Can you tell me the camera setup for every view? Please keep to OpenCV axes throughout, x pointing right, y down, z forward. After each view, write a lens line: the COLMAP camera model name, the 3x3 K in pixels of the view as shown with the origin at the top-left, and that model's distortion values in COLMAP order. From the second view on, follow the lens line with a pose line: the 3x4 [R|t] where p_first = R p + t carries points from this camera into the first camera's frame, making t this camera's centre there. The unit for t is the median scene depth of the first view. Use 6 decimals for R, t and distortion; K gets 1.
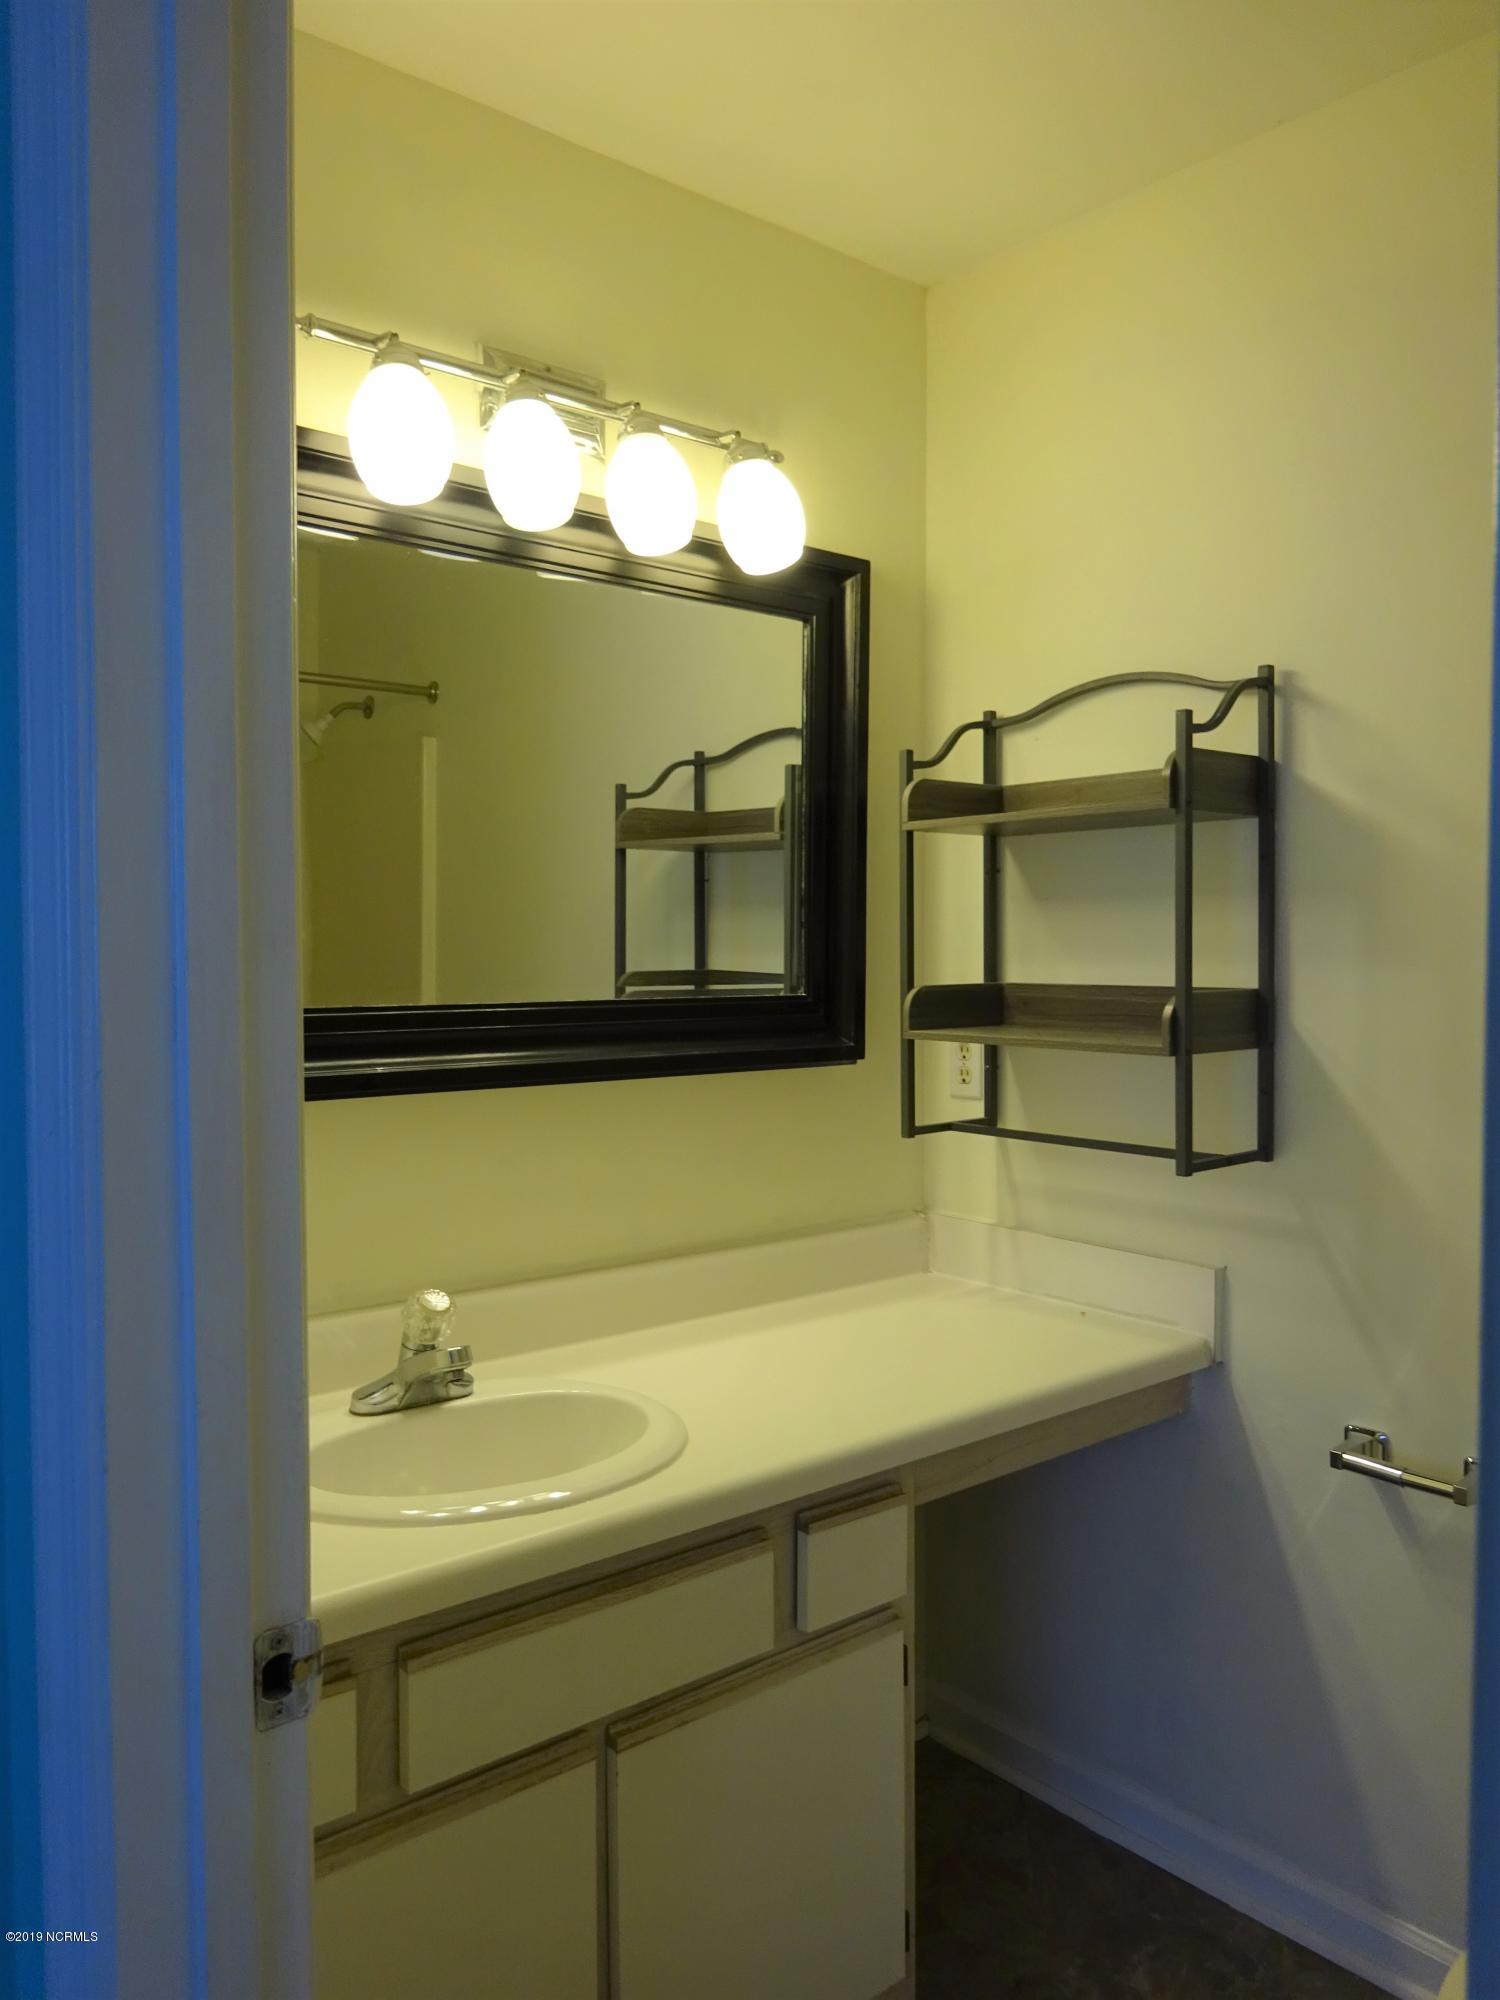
lens RADIAL K [[1463.1, 0, 750.0], [0, 1463.1, 1000.0], [0, 0, 1]] dist [0.004059, 0.007407]
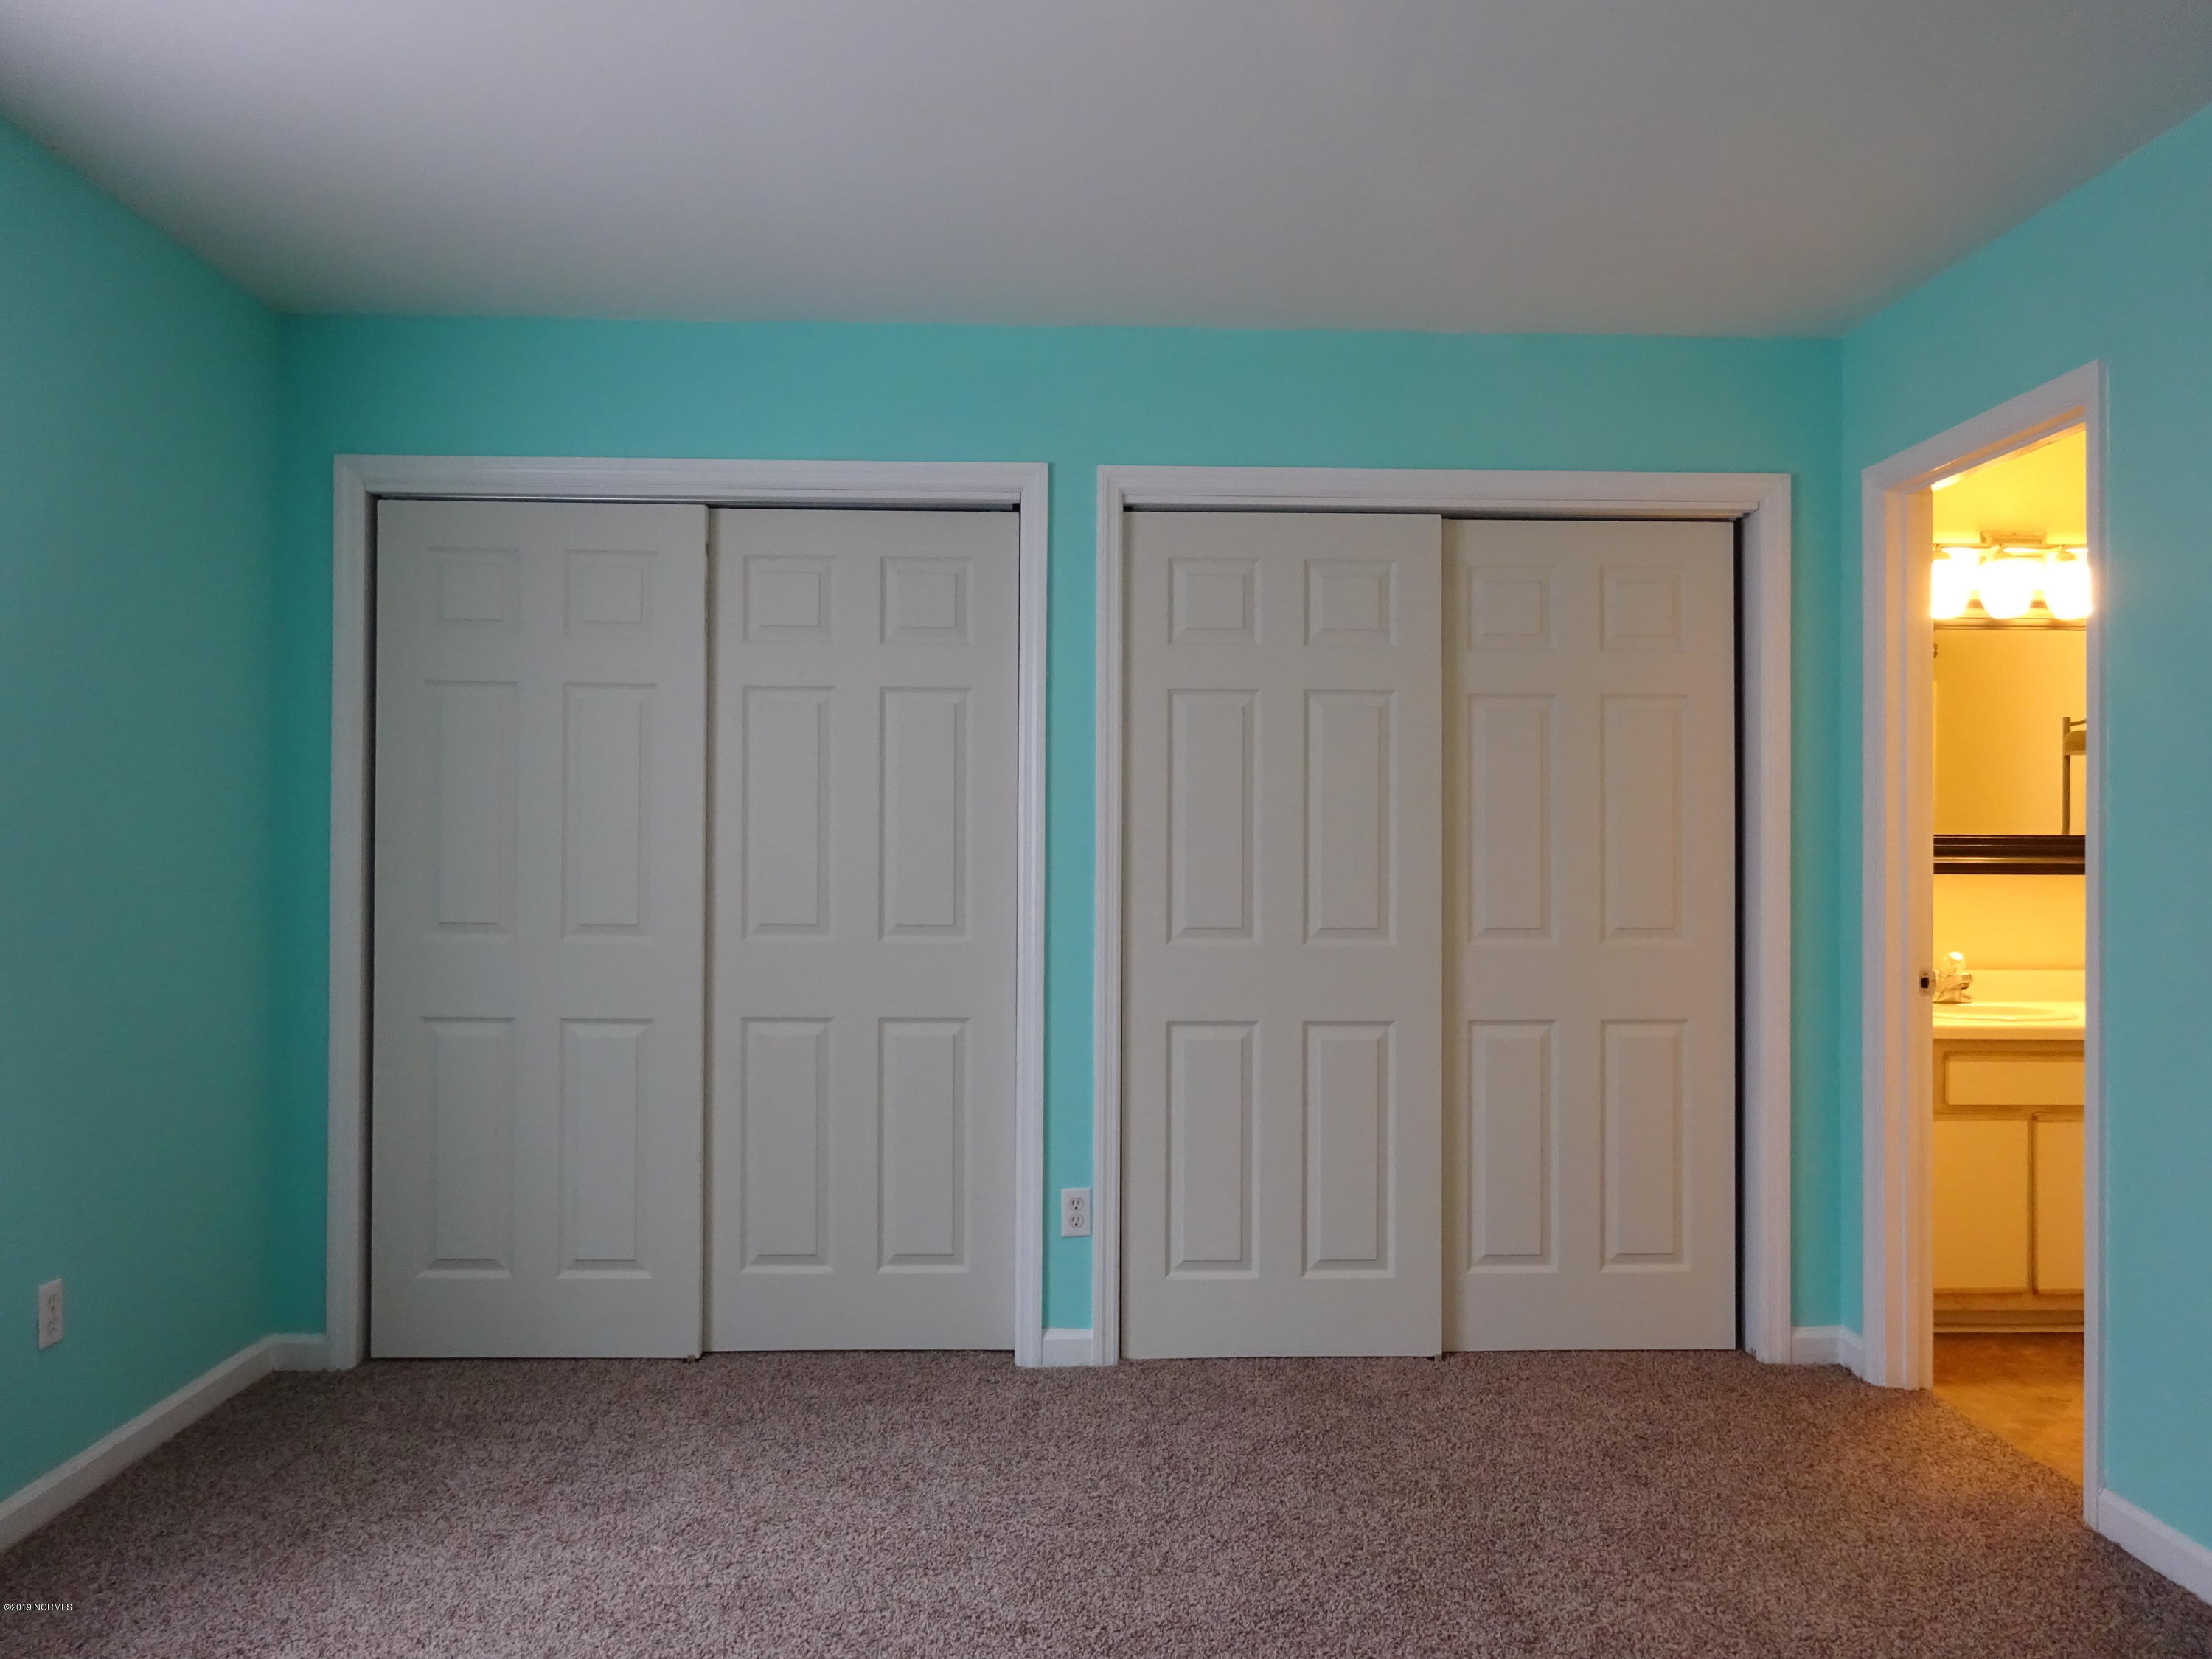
lens RADIAL K [[1618.1, 0, 1117.6], [0, 1618.1, 841.3], [0, 0, 1]] dist [0.004059, 0.007407]
pose [[0.792628, 0.000182, -0.609706, 0.272928], [-0.024875, 0.999177, -0.032040, 0.120899], [0.609199, 0.040562, 0.791980, -1.682334]]
